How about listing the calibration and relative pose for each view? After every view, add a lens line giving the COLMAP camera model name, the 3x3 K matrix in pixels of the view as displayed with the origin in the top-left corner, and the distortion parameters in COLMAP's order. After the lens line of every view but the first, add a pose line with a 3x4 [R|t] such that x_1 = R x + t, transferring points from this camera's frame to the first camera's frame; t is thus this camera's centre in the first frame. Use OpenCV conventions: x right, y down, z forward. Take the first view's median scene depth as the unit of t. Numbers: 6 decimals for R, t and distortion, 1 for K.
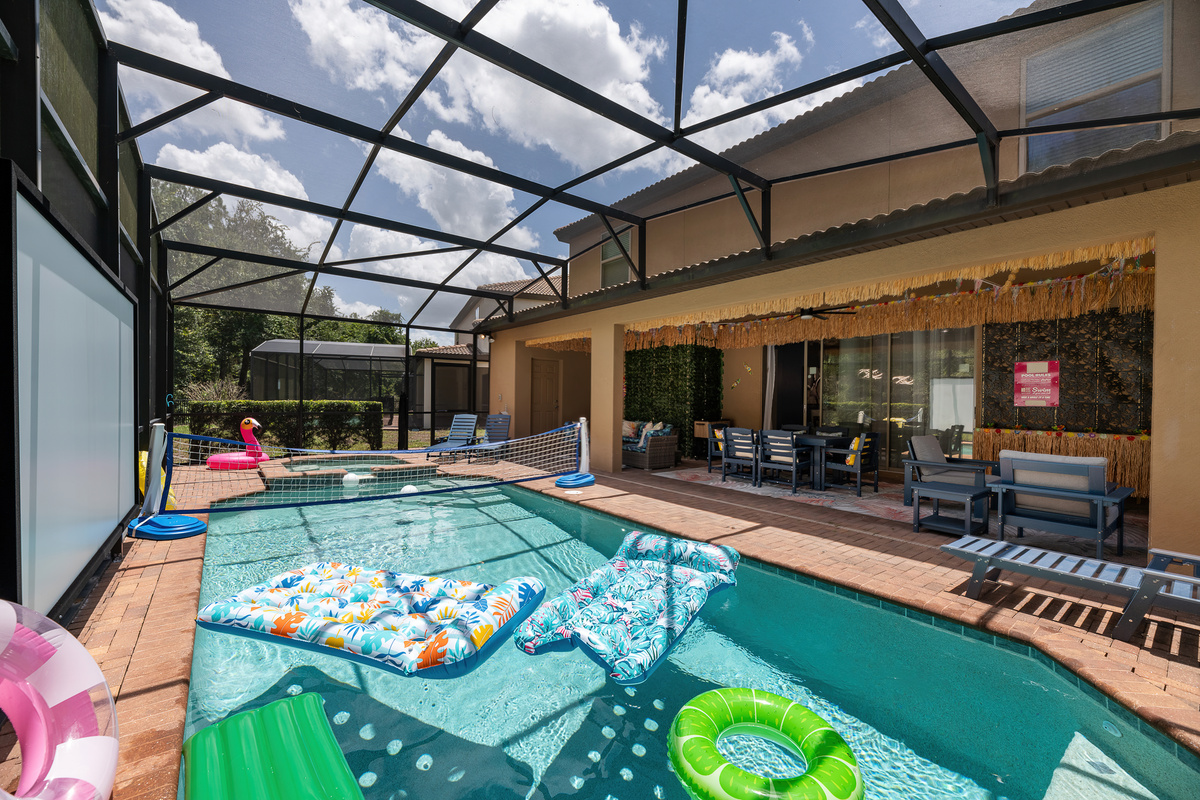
lens RADIAL K [[485.2, 0, 593.3], [0, 485.2, 400.2], [0, 0, 1]] dist [-0.002758, 0.000220]
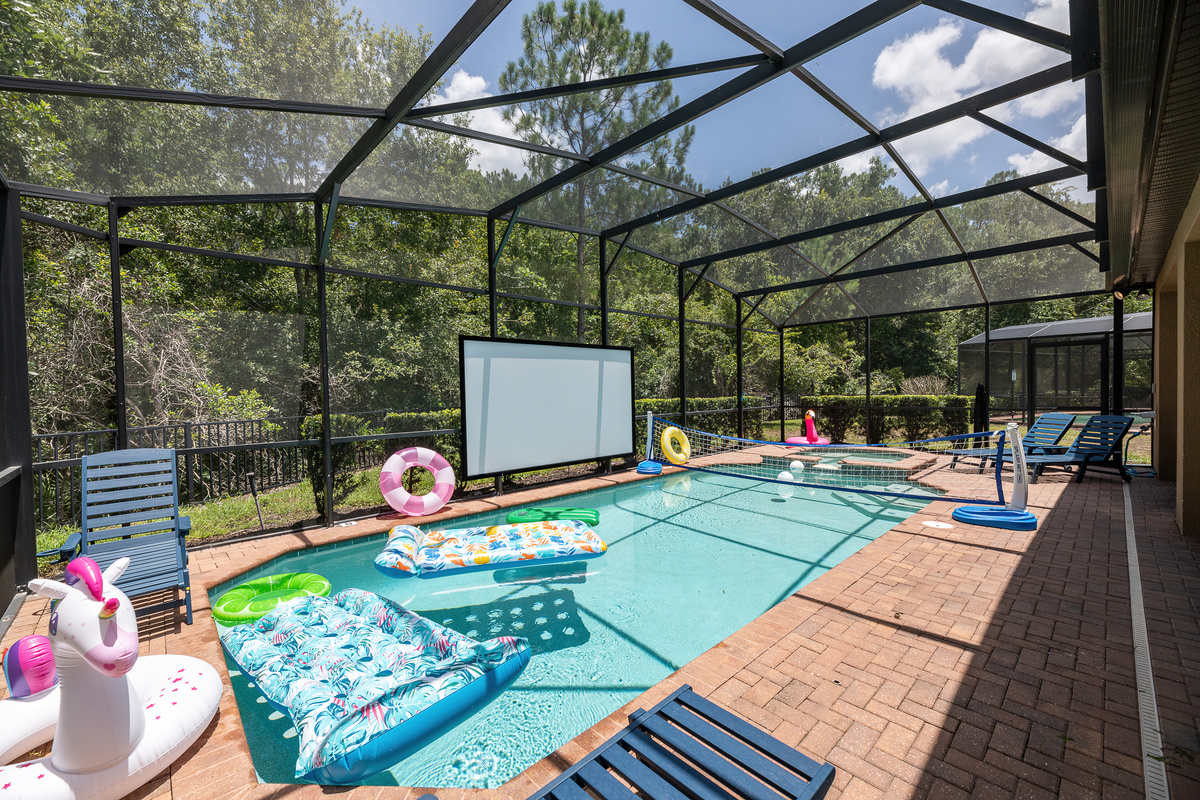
lens RADIAL K [[485.2, 0, 592.5], [0, 485.2, 395.4], [0, 0, 1]] dist [-0.002758, 0.000220]
pose [[0.087530, 0.006942, -0.996138, 0.542889], [0.001600, 0.999973, 0.007110, -0.008986], [0.996161, -0.002216, 0.087516, 0.371047]]
